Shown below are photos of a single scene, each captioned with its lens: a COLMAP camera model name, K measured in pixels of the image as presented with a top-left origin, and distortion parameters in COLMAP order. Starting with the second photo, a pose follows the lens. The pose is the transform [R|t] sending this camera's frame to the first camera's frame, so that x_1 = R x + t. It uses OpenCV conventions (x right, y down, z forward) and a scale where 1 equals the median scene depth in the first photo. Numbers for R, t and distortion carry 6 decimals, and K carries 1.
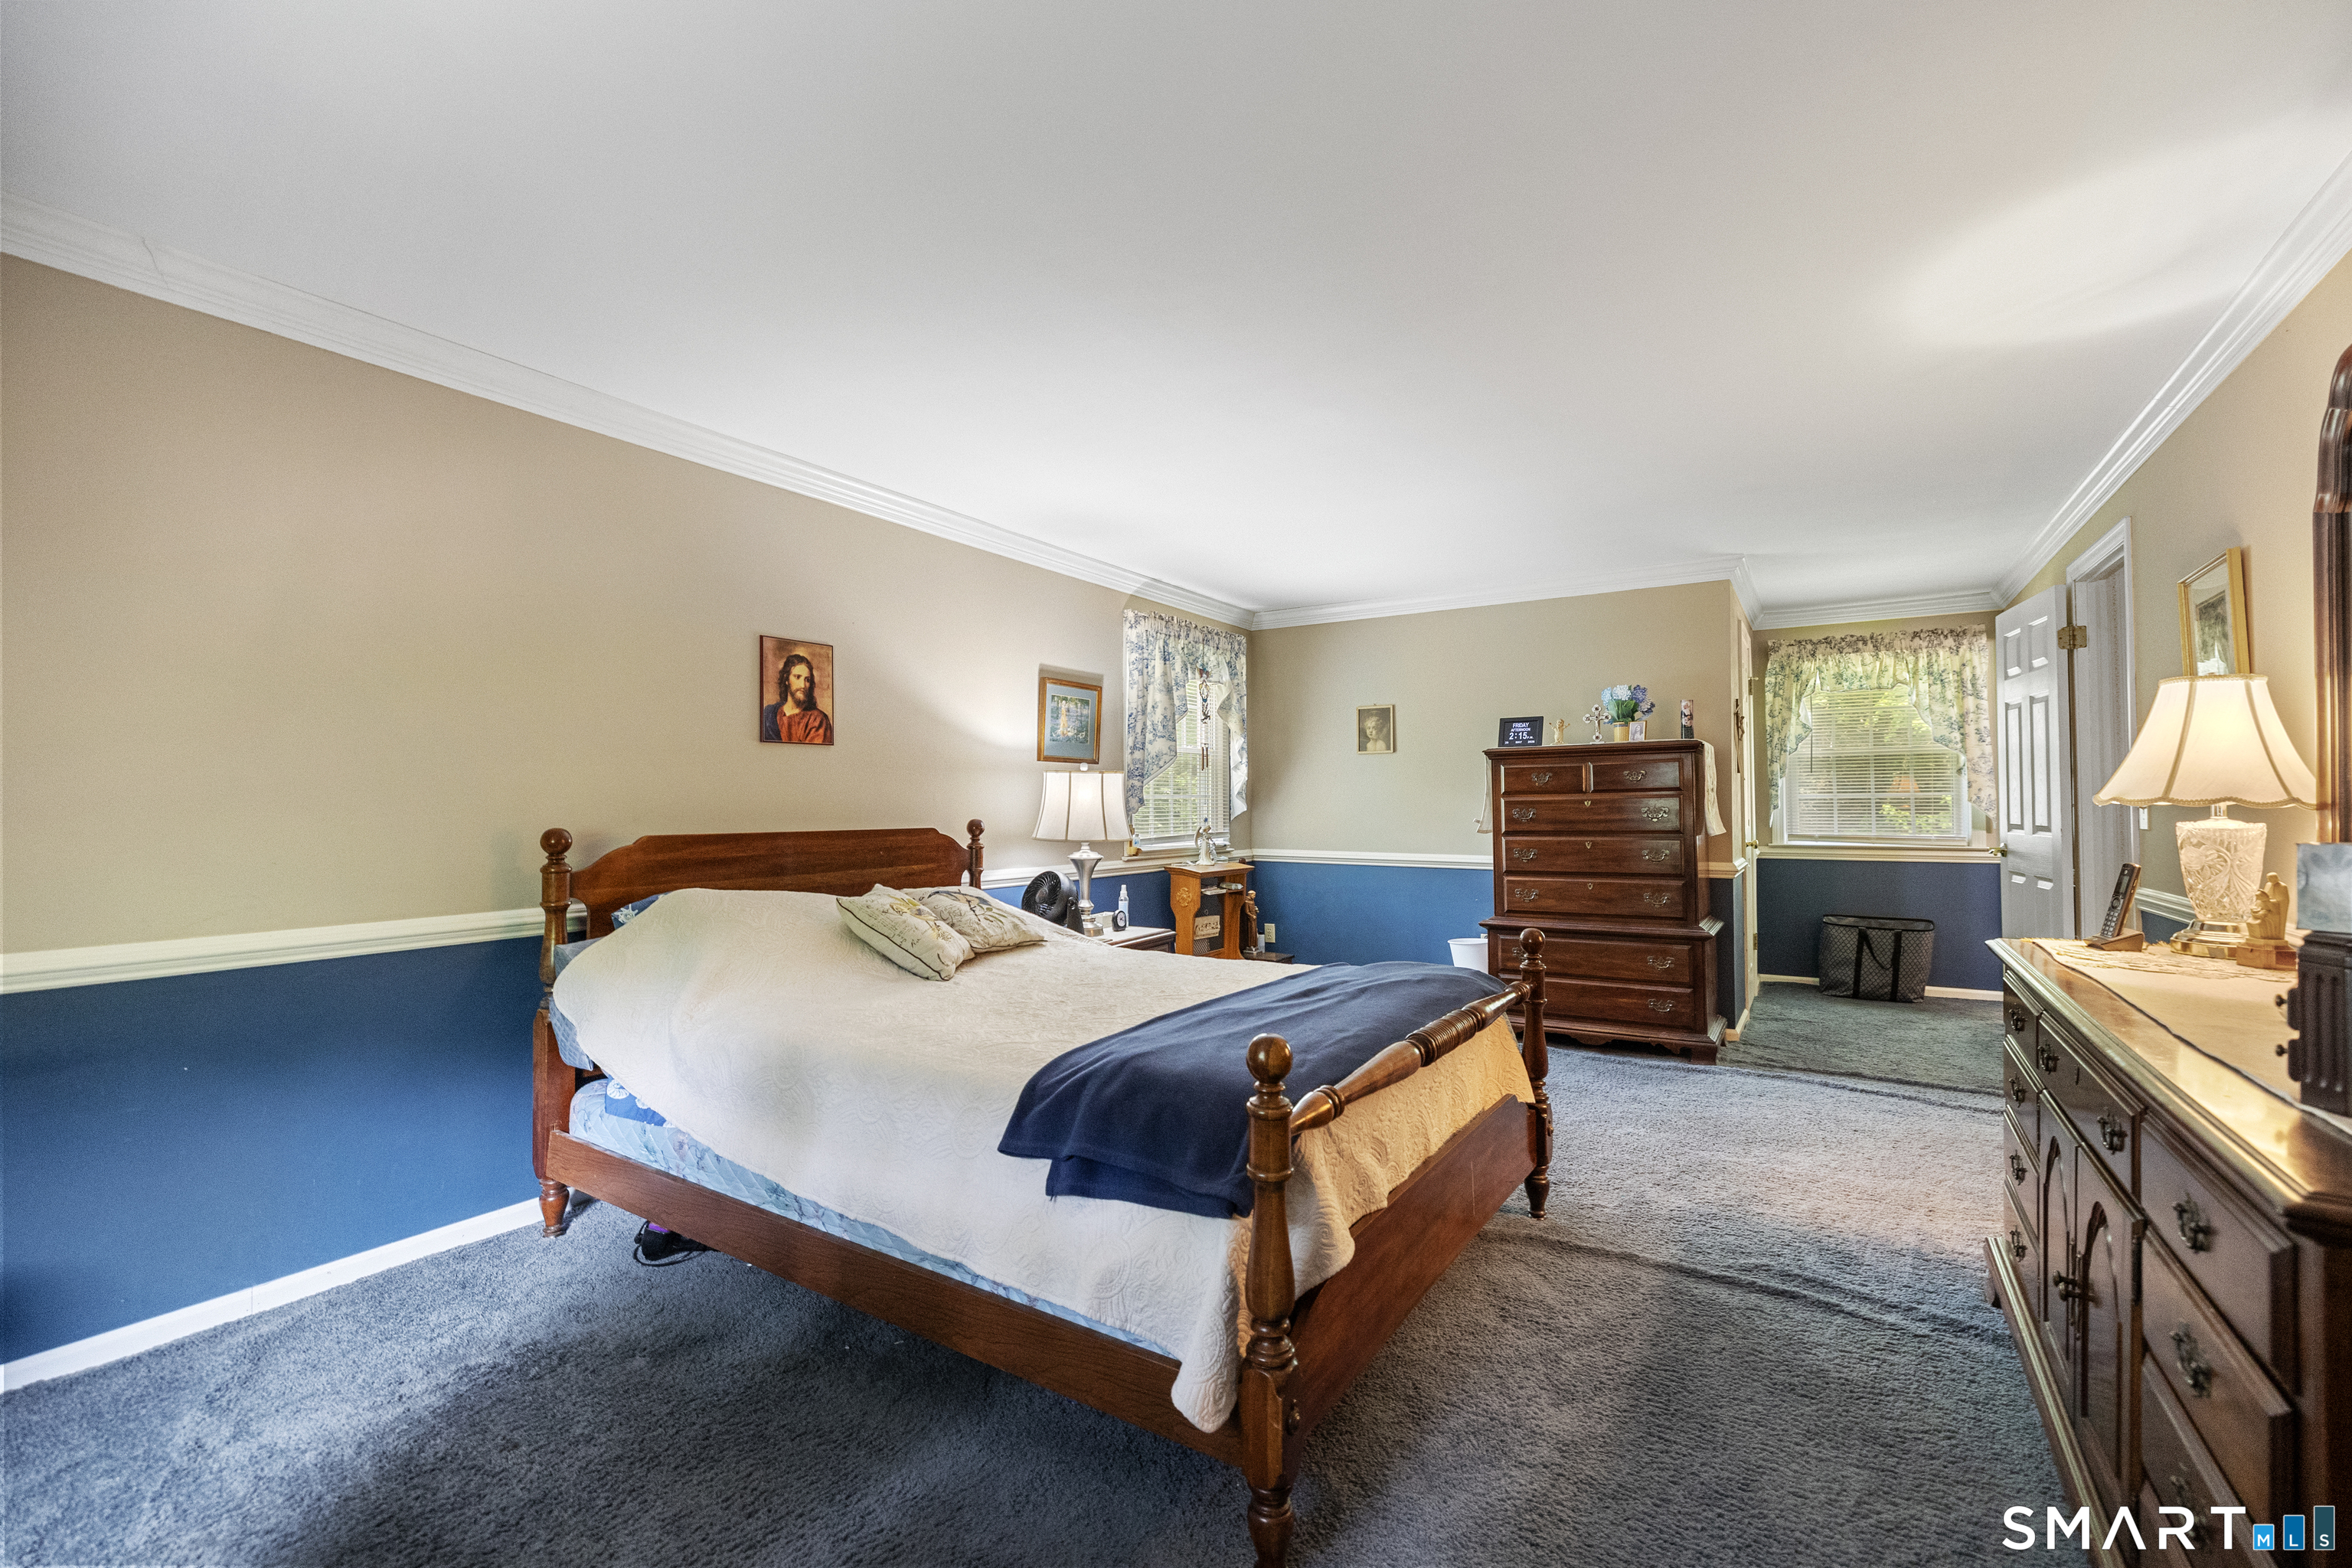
lens RADIAL K [[1002.1, 0, 1193.7], [0, 1002.1, 791.1], [0, 0, 1]] dist [0.000963, -0.000246]
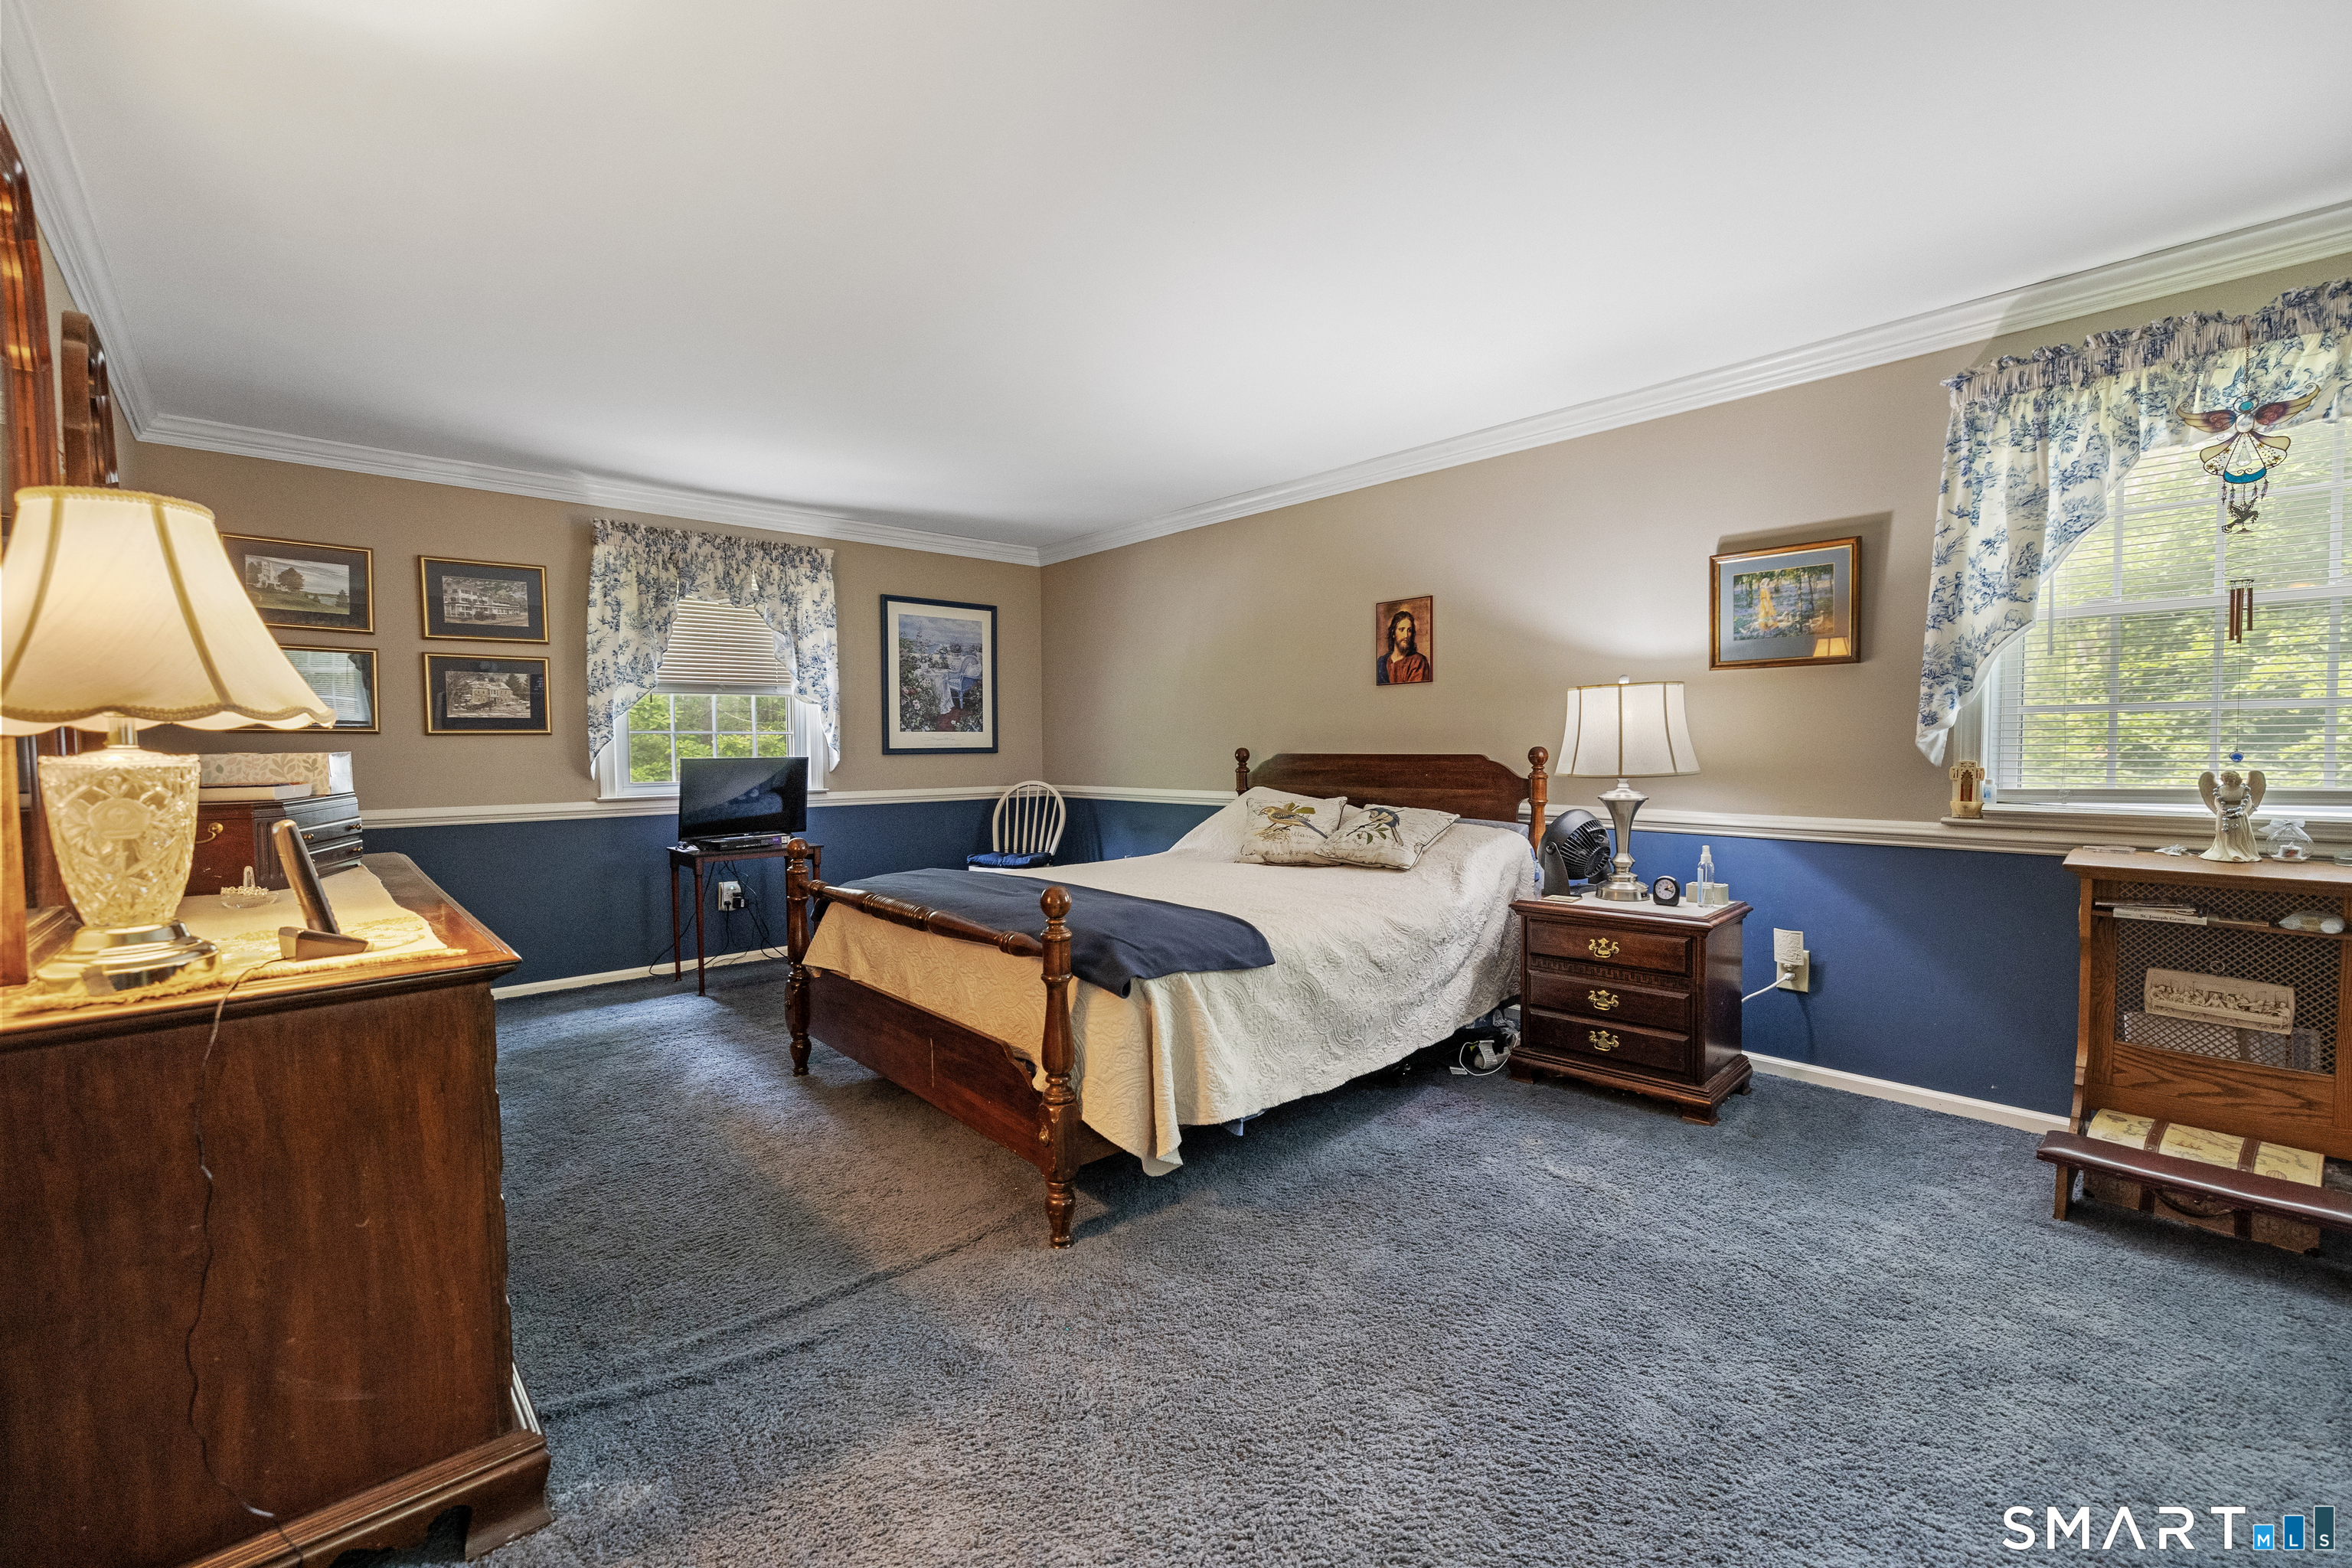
lens RADIAL K [[1002.1, 0, 1176.1], [0, 1002.1, 783.9], [0, 0, 1]] dist [0.000963, -0.000246]
pose [[-0.279628, 0.043000, -0.959145, 0.639849], [0.018936, 0.999049, 0.039268, 0.016428], [0.959922, -0.007182, -0.280177, 0.784457]]
